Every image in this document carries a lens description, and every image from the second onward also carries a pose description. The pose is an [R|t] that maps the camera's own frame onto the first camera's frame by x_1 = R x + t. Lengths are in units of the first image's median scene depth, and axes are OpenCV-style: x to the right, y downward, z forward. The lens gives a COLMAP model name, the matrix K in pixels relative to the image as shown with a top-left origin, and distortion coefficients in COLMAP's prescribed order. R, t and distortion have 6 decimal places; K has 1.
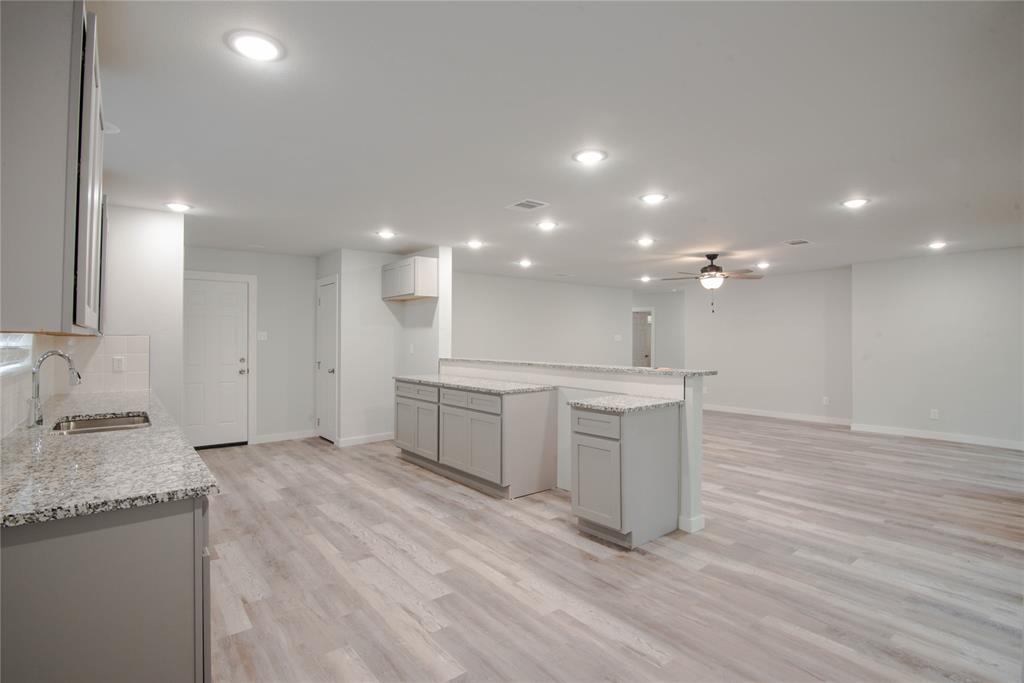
lens RADIAL K [[503.9, 0, 510.6], [0, 503.9, 337.1], [0, 0, 1]] dist [-0.019186, -0.000907]
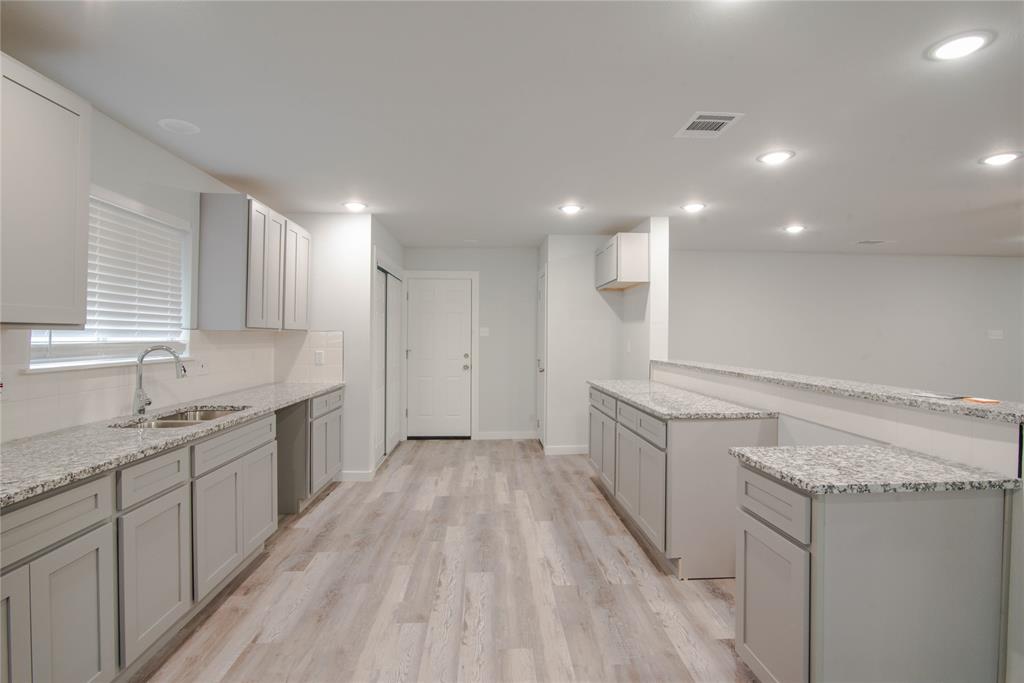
lens RADIAL K [[503.9, 0, 510.6], [0, 503.9, 337.1], [0, 0, 1]] dist [-0.019186, -0.000907]
pose [[0.815110, 0.004753, -0.579286, 0.195945], [-0.000418, 0.999971, 0.007618, 0.000539], [0.579305, -0.005967, 0.815089, 0.338260]]
